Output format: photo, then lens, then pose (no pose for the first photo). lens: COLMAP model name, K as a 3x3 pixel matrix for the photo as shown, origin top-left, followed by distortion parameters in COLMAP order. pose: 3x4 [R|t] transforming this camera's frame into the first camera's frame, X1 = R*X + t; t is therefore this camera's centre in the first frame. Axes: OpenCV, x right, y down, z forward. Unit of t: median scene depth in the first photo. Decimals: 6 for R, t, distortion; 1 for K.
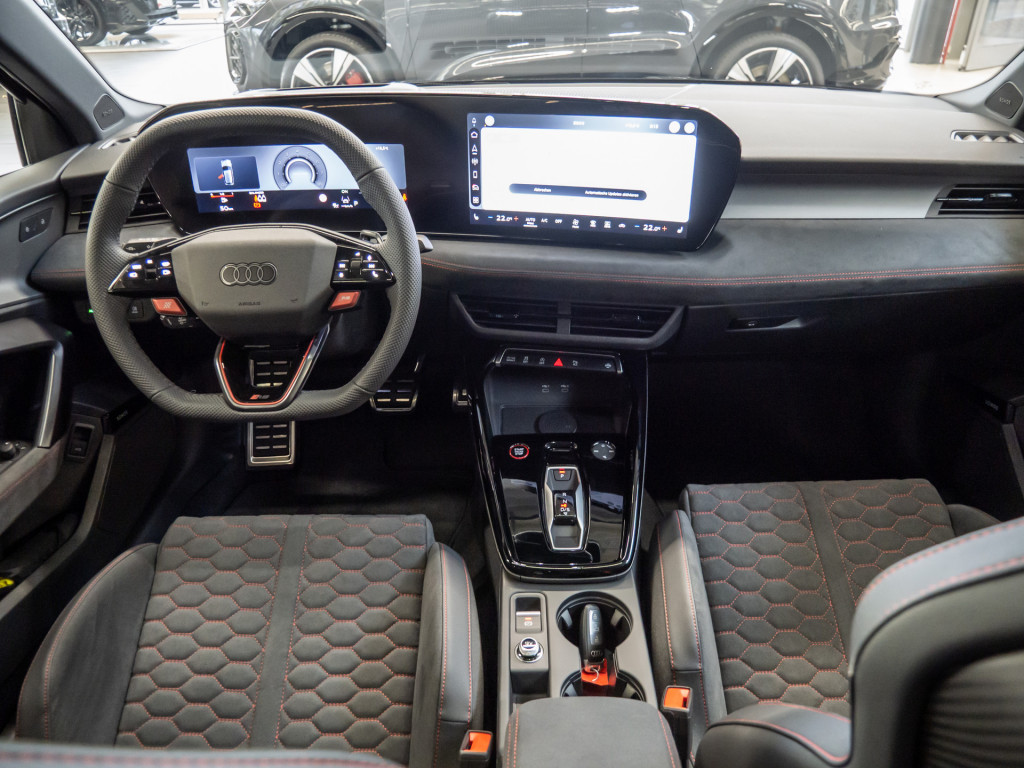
lens RADIAL K [[747.1, 0, 519.8], [0, 747.1, 386.0], [0, 0, 1]] dist [-0.053410, 0.011756]
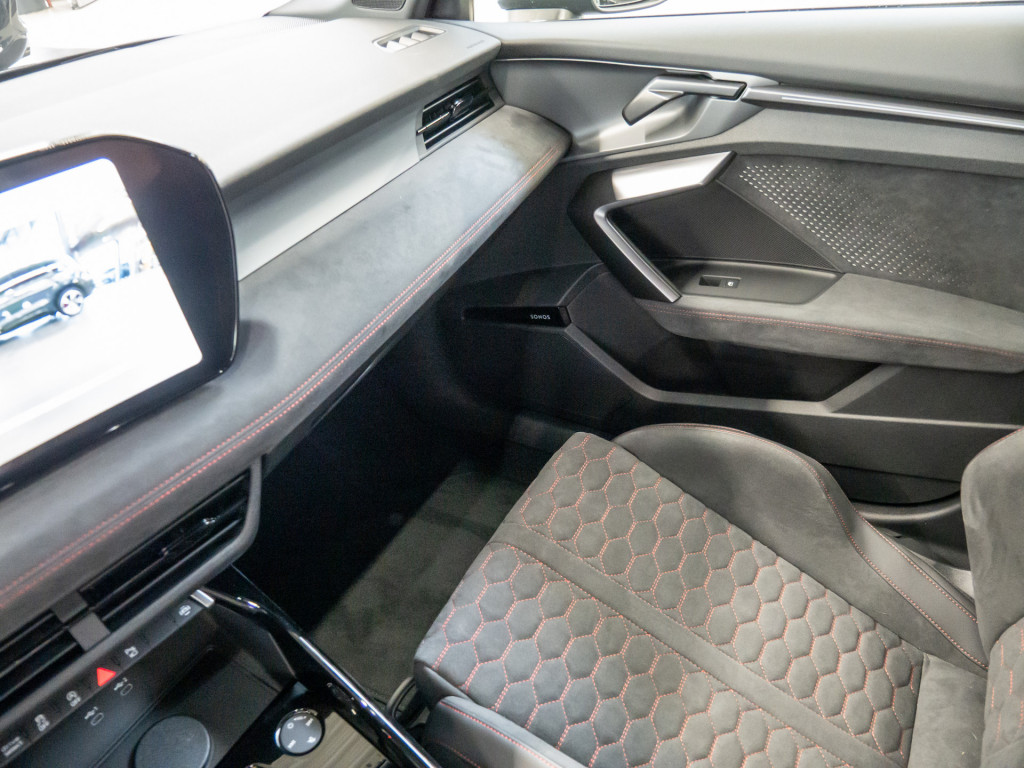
lens RADIAL K [[747.1, 0, 514.5], [0, 747.1, 383.7], [0, 0, 1]] dist [-0.053410, 0.011756]
pose [[0.497705, -0.558403, 0.663684, -0.032477], [0.513884, 0.806271, 0.293004, -0.215520], [-0.698723, 0.195227, 0.688239, 0.447953]]
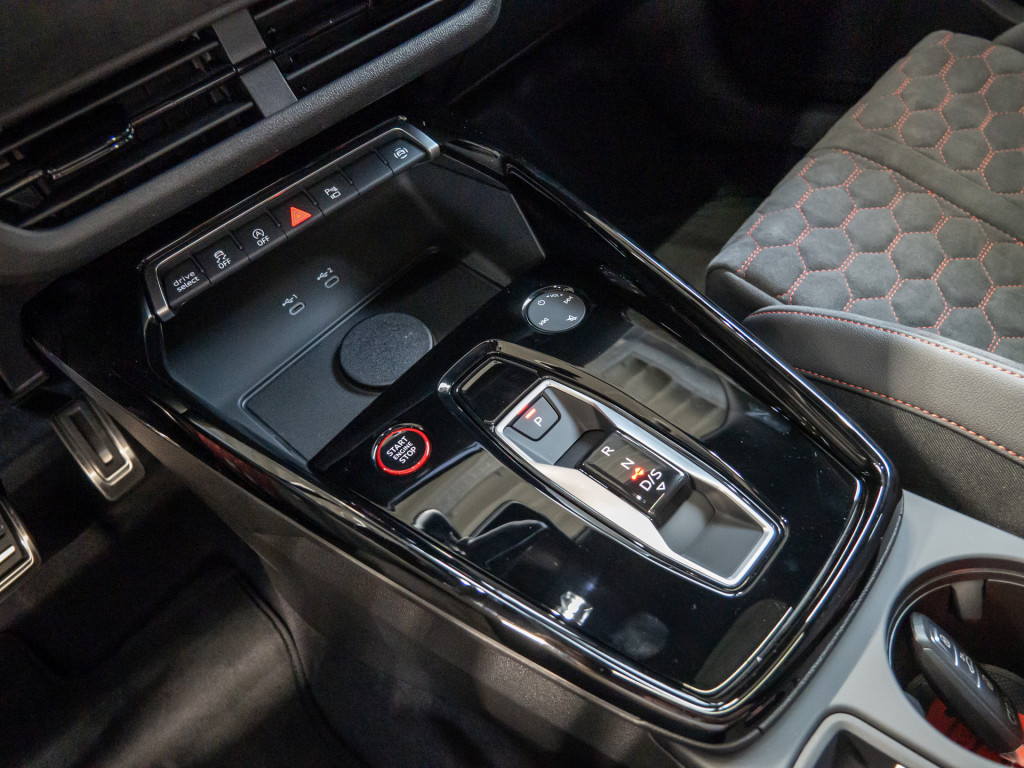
lens RADIAL K [[747.1, 0, 505.7], [0, 747.1, 399.2], [0, 0, 1]] dist [-0.053410, 0.011756]
pose [[0.668226, -0.632218, 0.392141, -0.094693], [0.573733, 0.773483, 0.269358, 0.000554], [-0.473608, 0.044992, 0.879586, 0.673299]]
